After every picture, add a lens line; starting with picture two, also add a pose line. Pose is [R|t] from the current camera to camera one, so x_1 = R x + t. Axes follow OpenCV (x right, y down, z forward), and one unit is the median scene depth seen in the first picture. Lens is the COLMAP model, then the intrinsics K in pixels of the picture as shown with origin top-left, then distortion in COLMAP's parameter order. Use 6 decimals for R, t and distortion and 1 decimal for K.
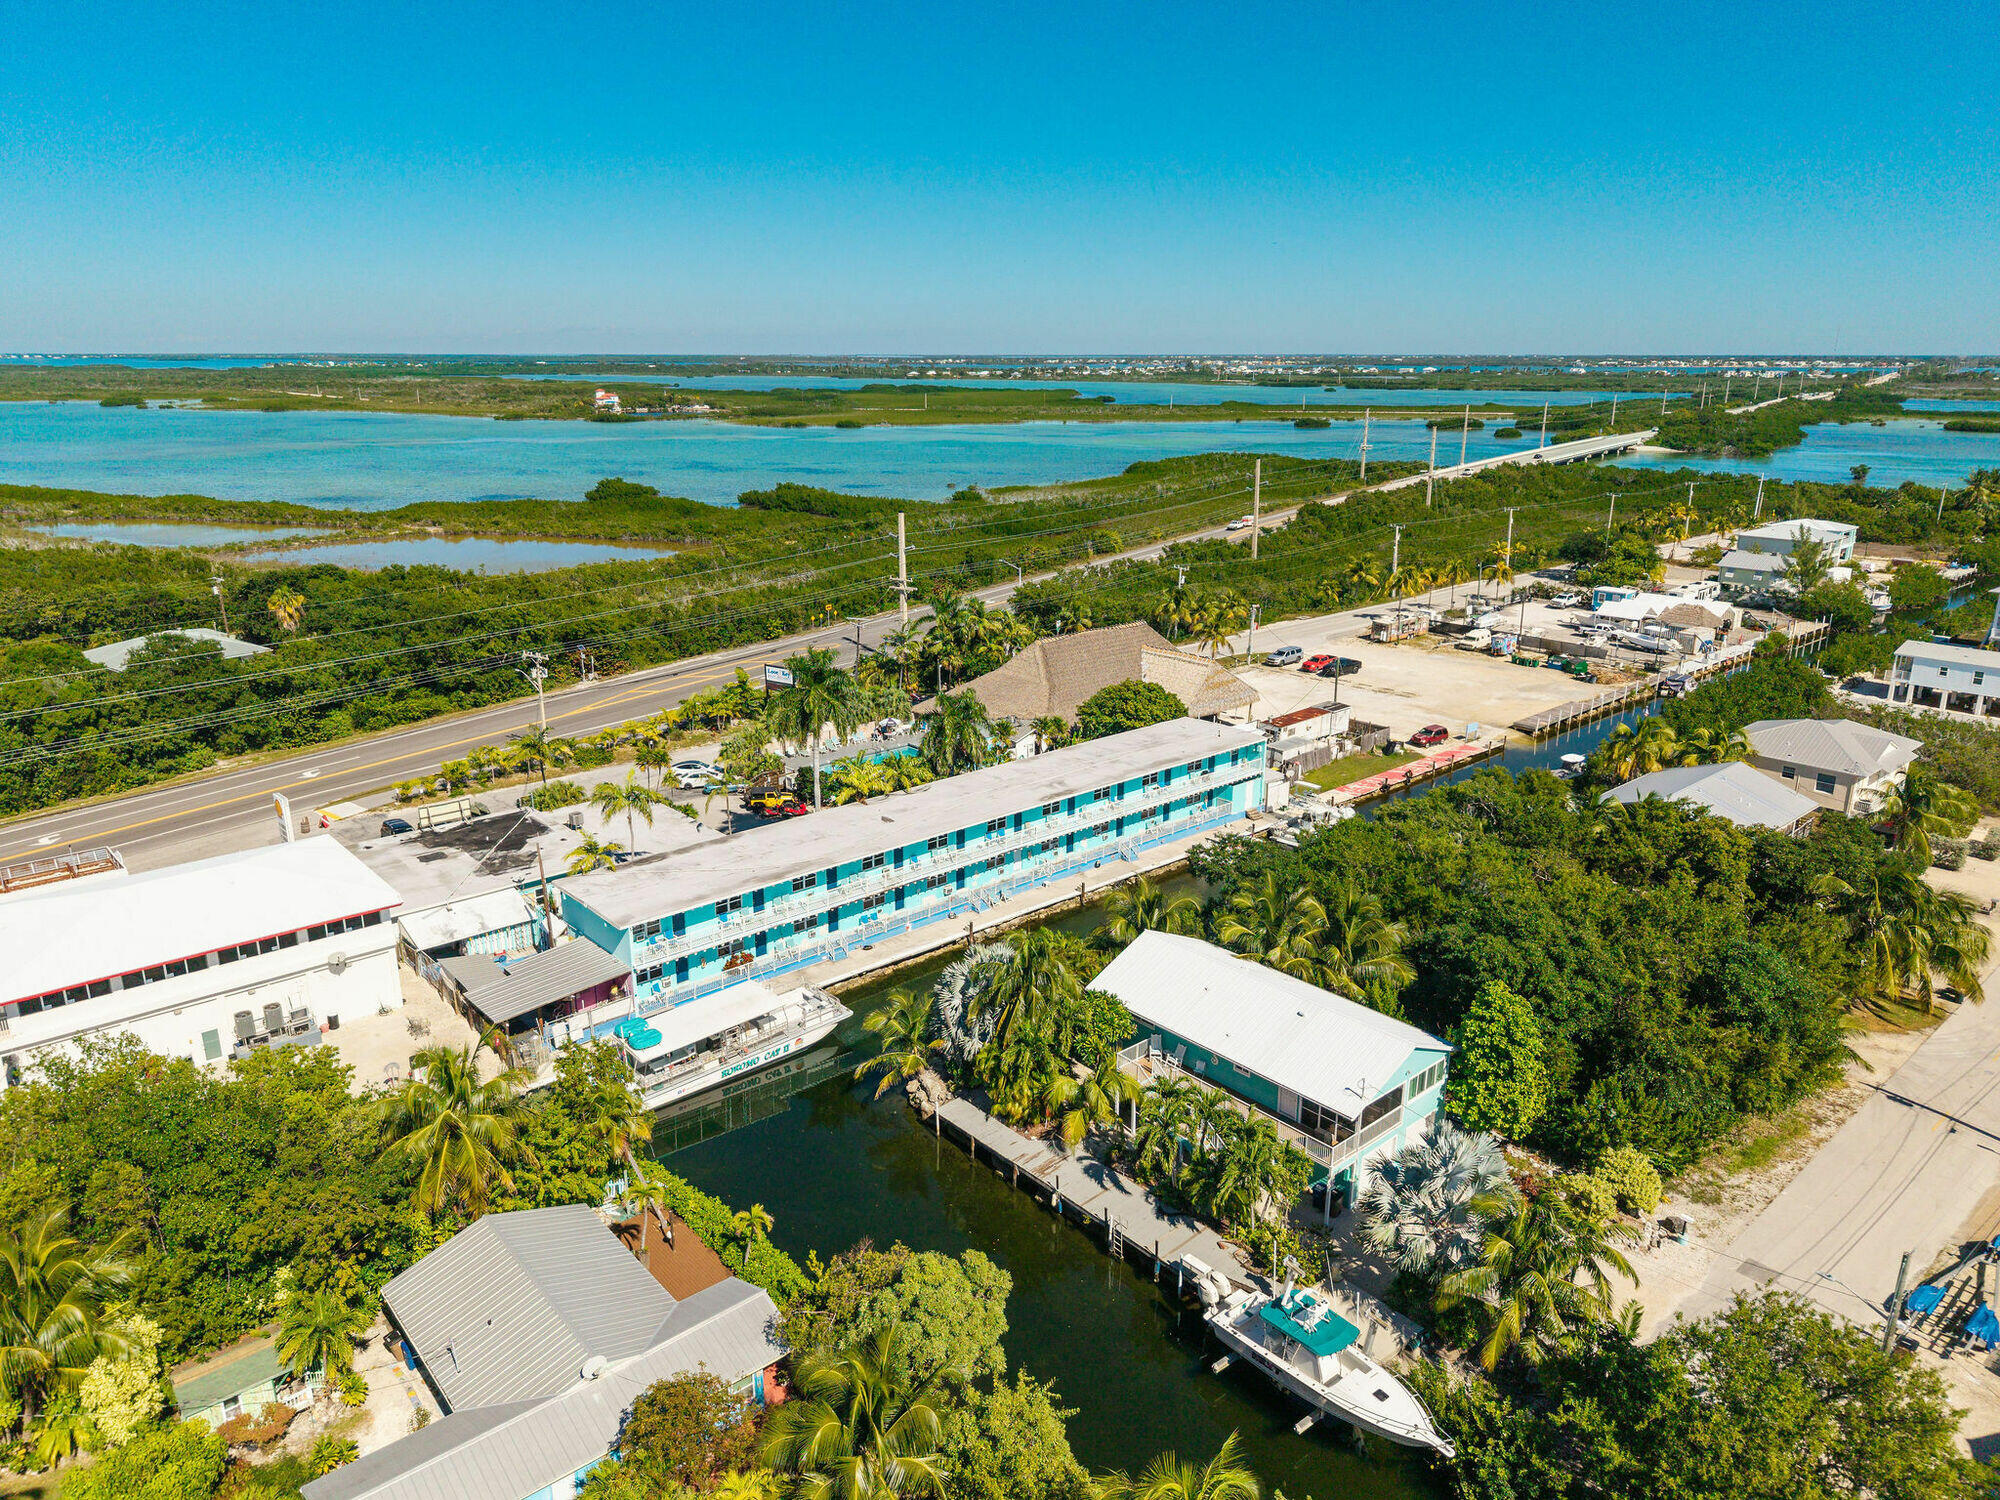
lens RADIAL K [[1344.8, 0, 998.9], [0, 1344.8, 739.9], [0, 0, 1]] dist [0.019032, -0.022911]
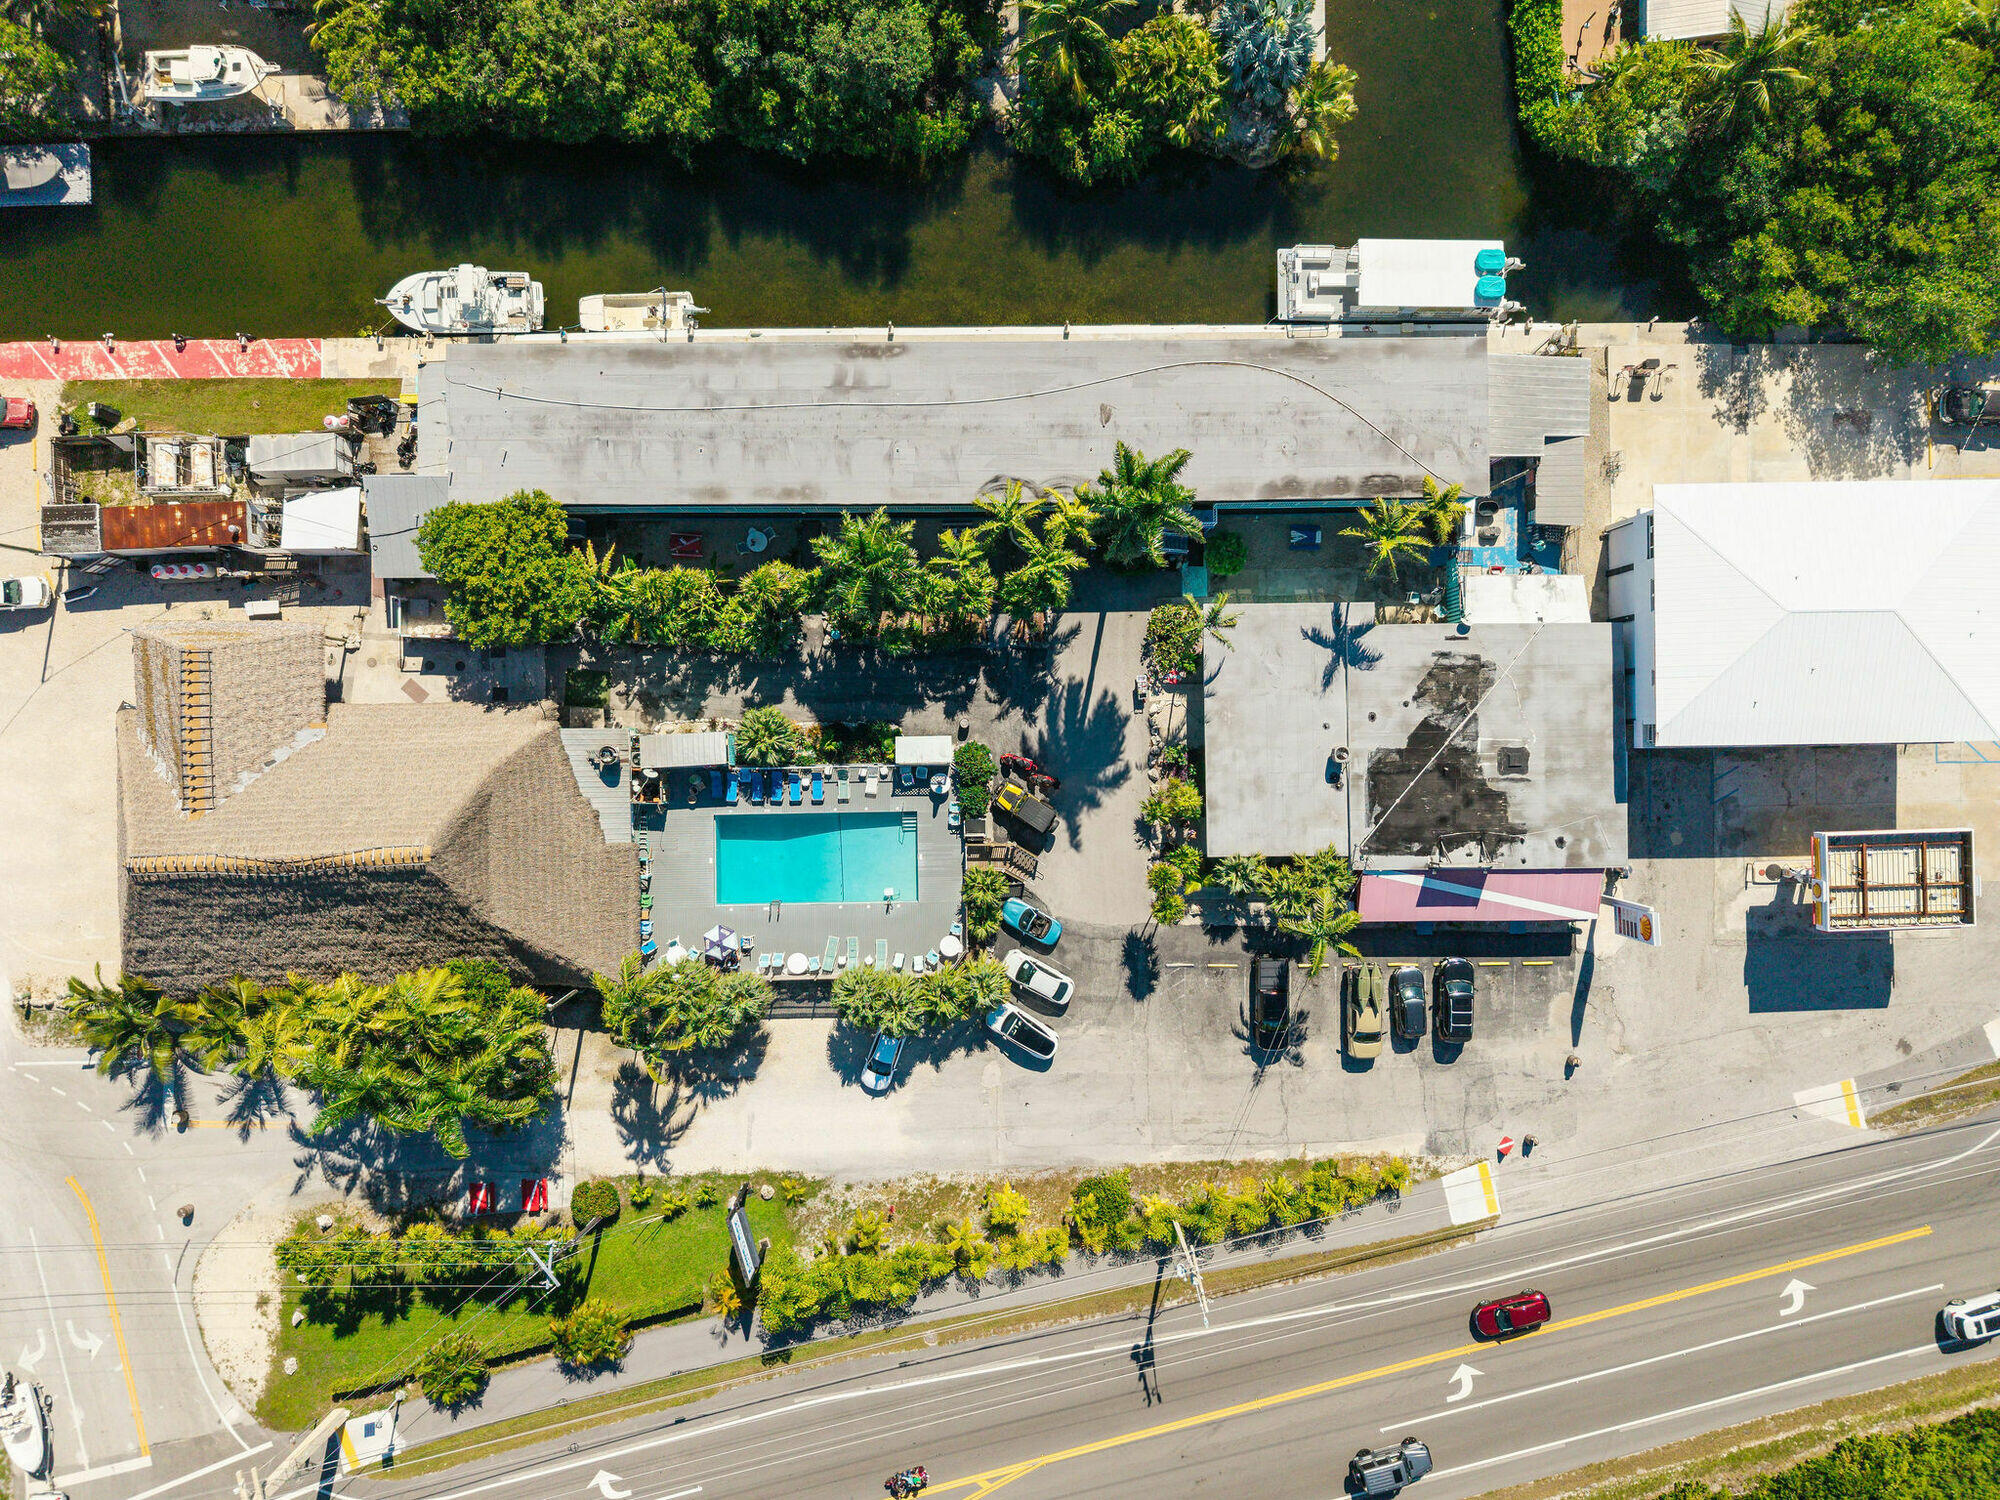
lens RADIAL K [[1344.8, 0, 1008.0], [0, 1344.8, 762.6], [0, 0, 1]] dist [0.019032, -0.022911]
pose [[-0.758625, -0.651171, -0.021560, -0.151171], [0.160879, -0.219288, 0.962305, -0.727441], [-0.631353, 0.726560, 0.271117, 0.907991]]
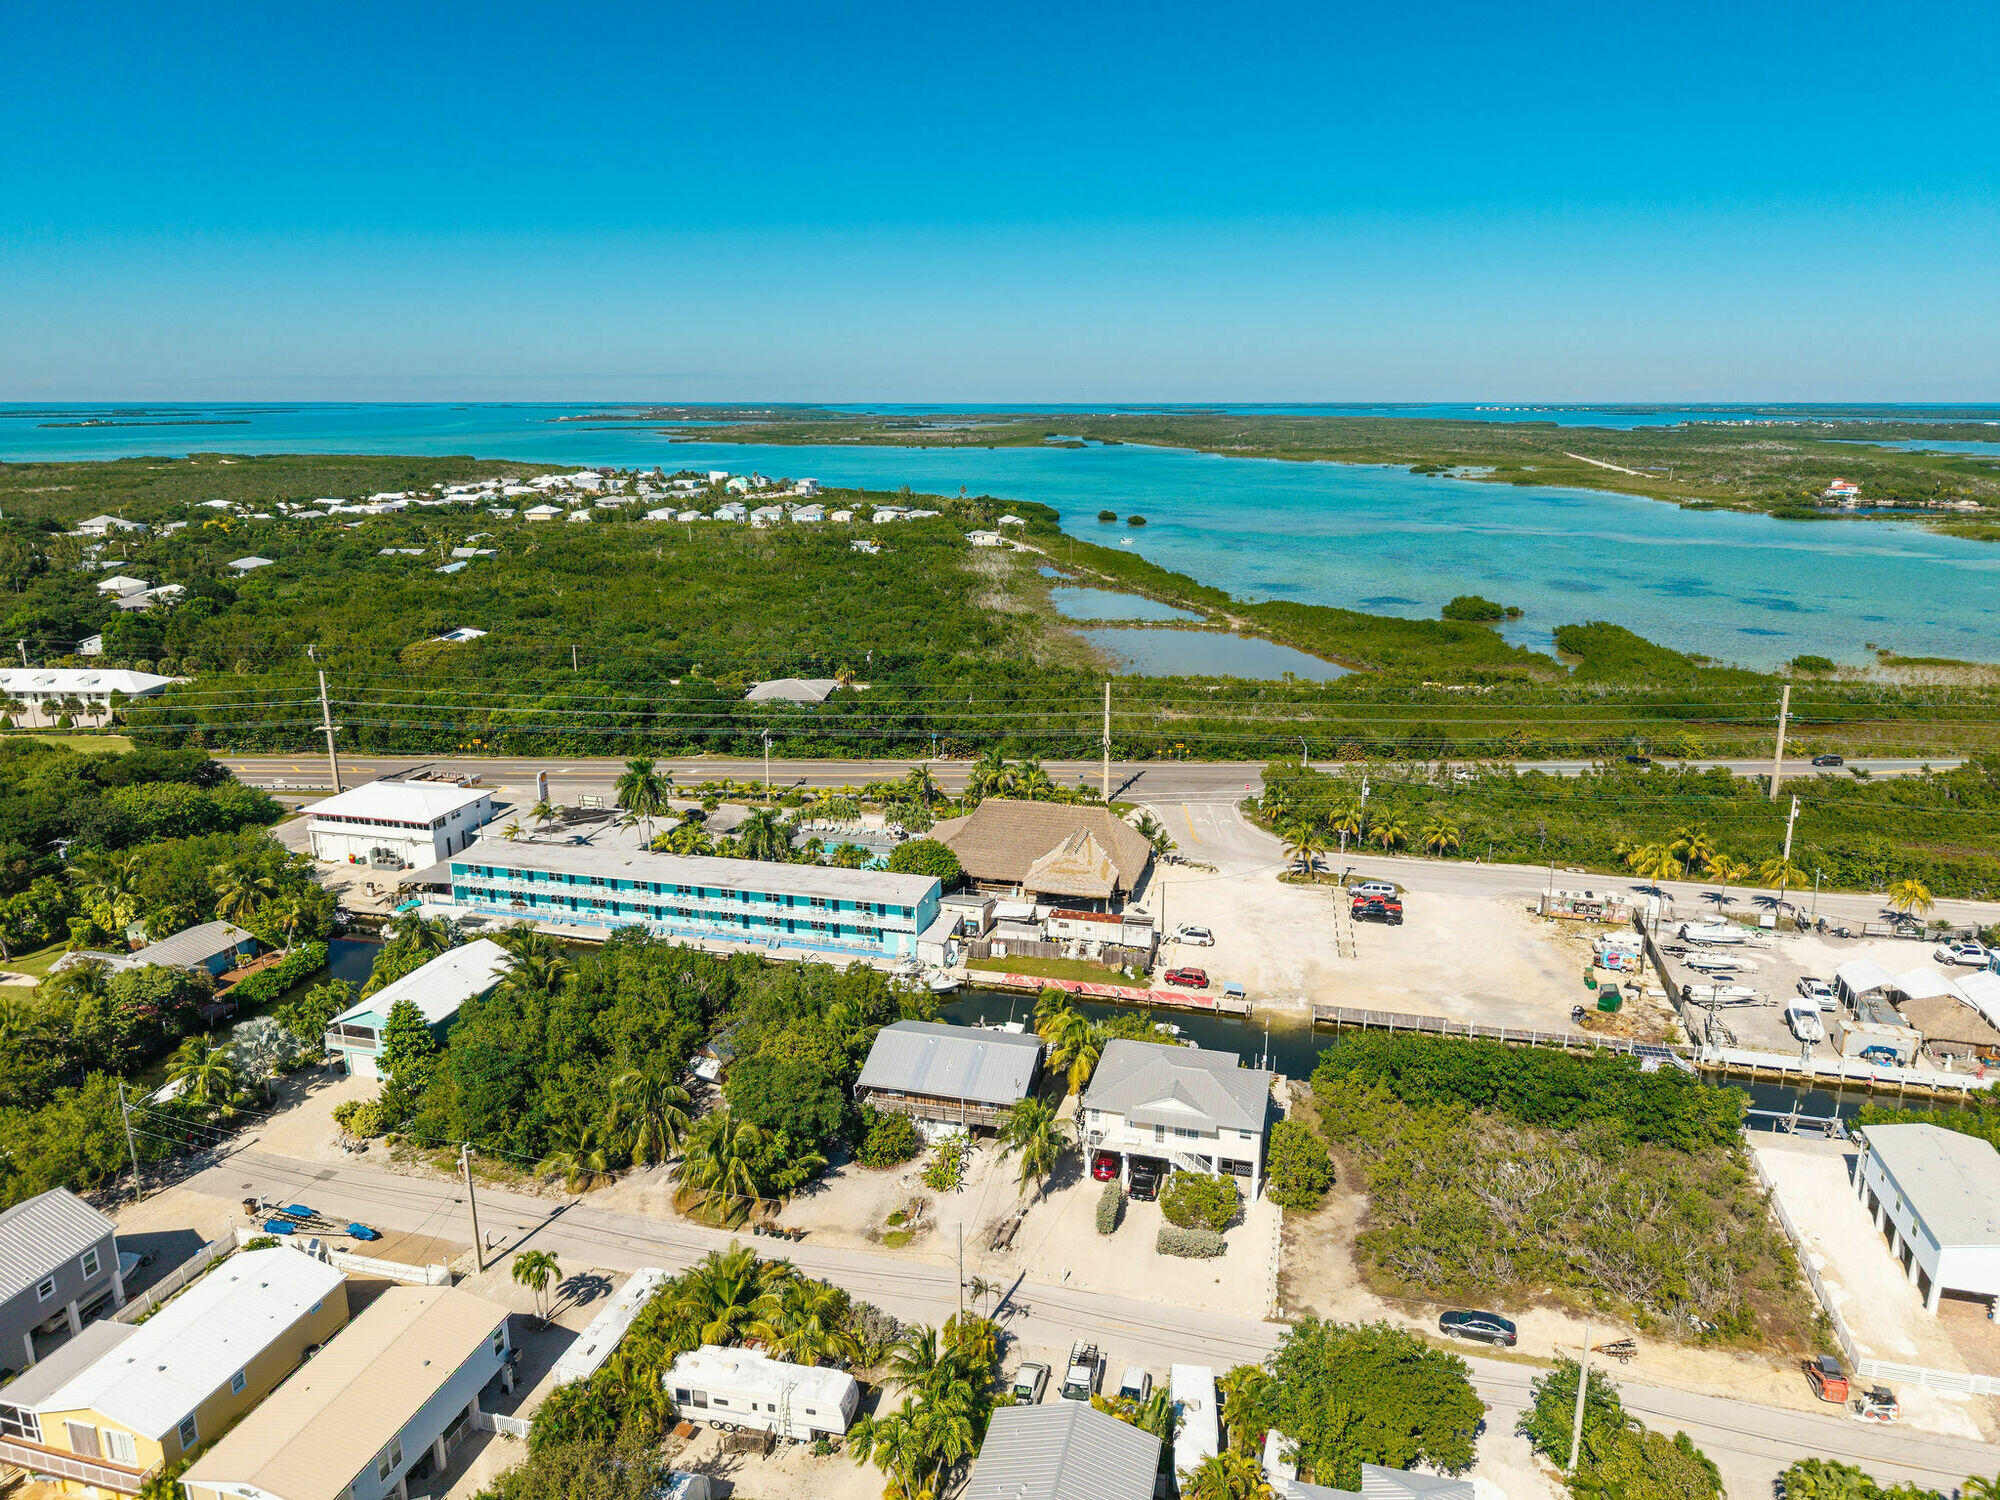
lens RADIAL K [[1344.8, 0, 1003.8], [0, 1344.8, 752.8], [0, 0, 1]] dist [0.019032, -0.022911]
pose [[0.554291, 0.210939, -0.805150, 1.428835], [-0.229830, 0.968532, 0.095521, -0.326265], [0.799962, 0.132101, 0.585329, 0.341353]]
